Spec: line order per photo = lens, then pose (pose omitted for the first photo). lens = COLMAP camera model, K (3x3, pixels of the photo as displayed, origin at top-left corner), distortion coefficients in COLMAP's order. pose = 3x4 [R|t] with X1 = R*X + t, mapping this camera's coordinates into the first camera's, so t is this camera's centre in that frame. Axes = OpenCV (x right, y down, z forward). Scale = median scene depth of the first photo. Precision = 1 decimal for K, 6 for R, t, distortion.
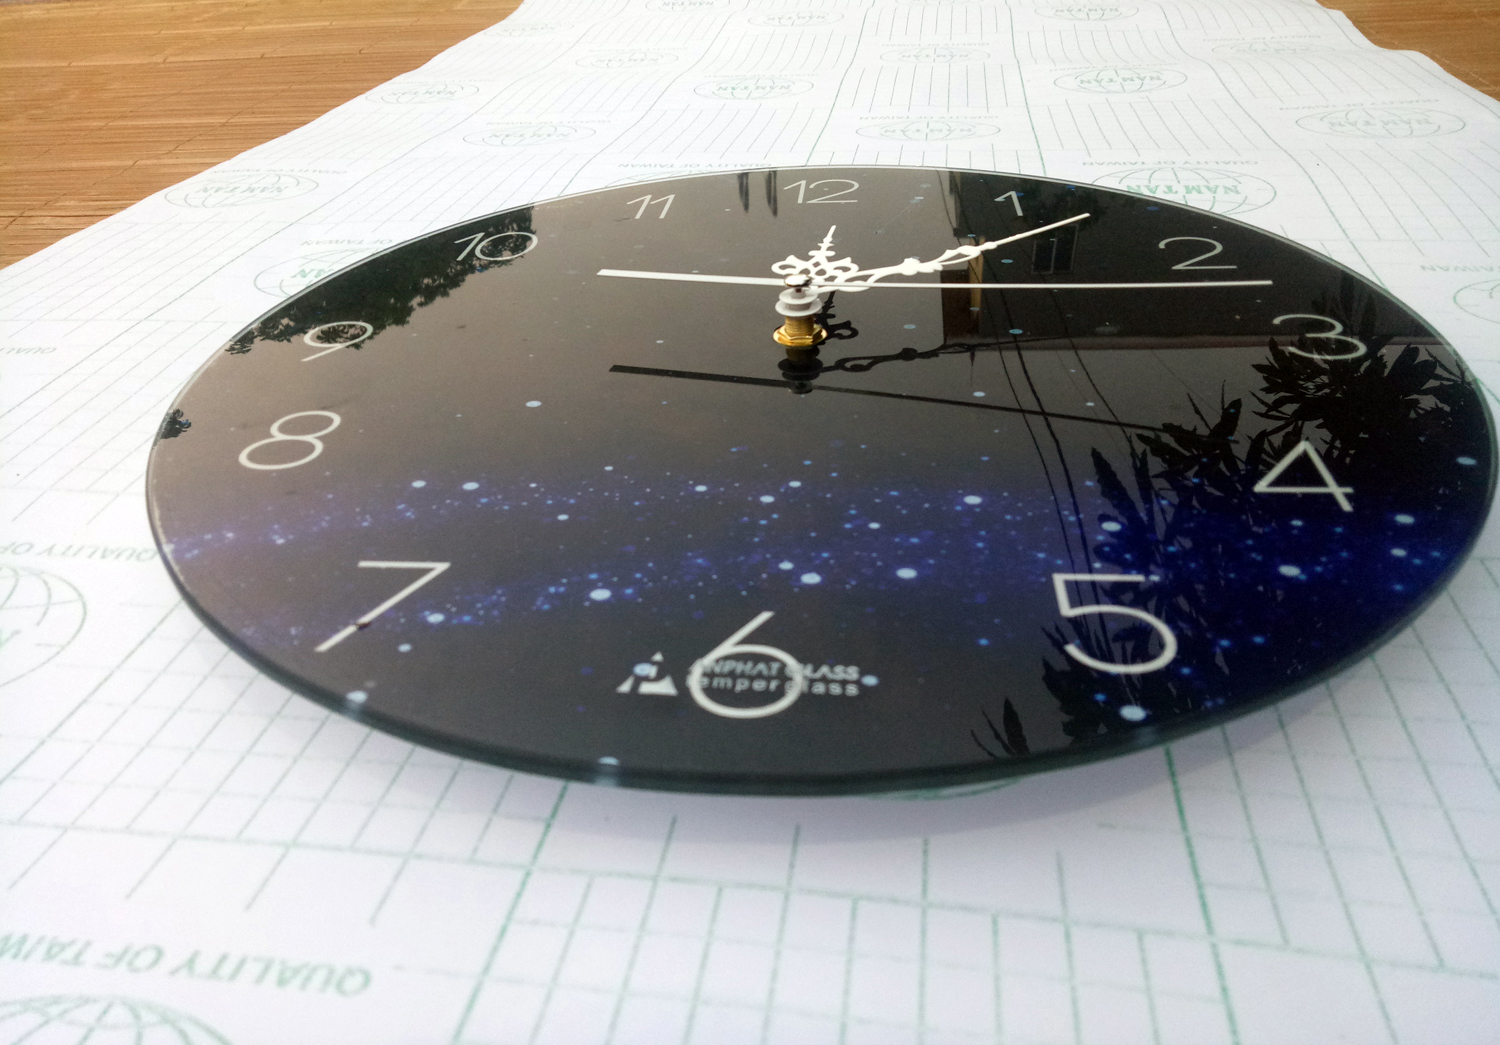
lens RADIAL K [[1082.2, 0, 743.5], [0, 1082.2, 508.7], [0, 0, 1]] dist [0.030054, -0.029353]
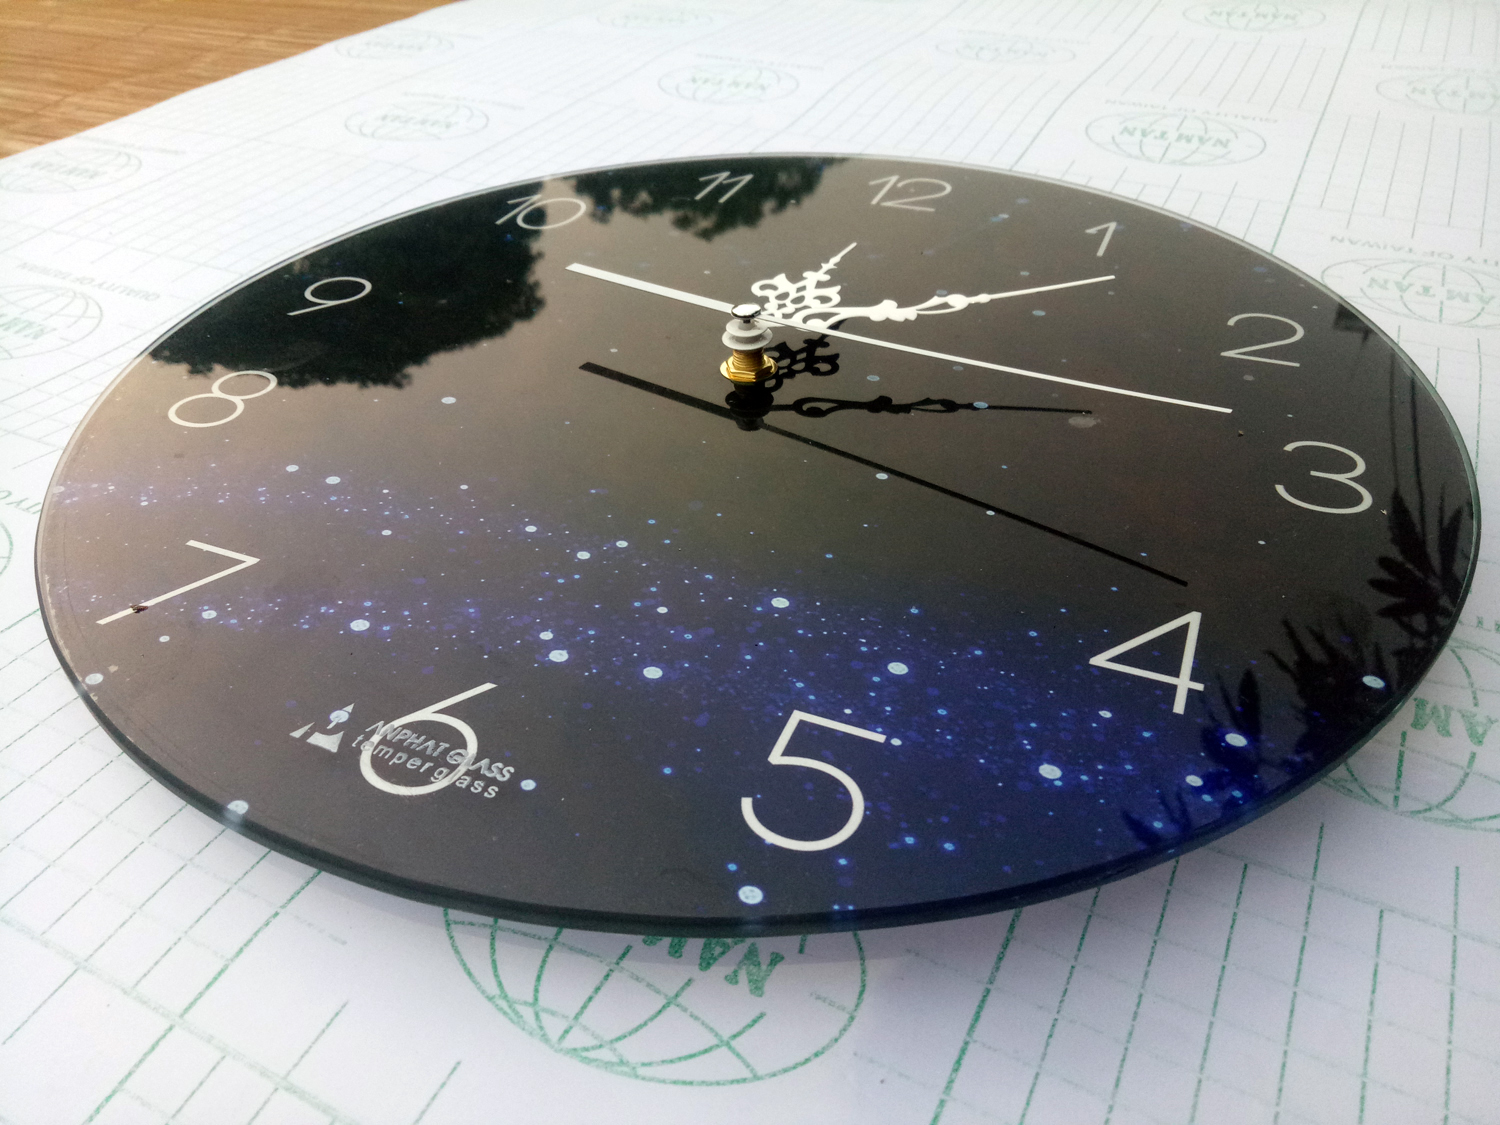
lens RADIAL K [[1094.4, 0, 739.4], [0, 1094.4, 575.8], [0, 0, 1]] dist [0.004079, 0.005034]
pose [[0.953489, 0.203036, -0.222790, 0.390340], [-0.175624, 0.974902, 0.136832, -0.153772], [0.244980, -0.091340, 0.965216, 0.107688]]
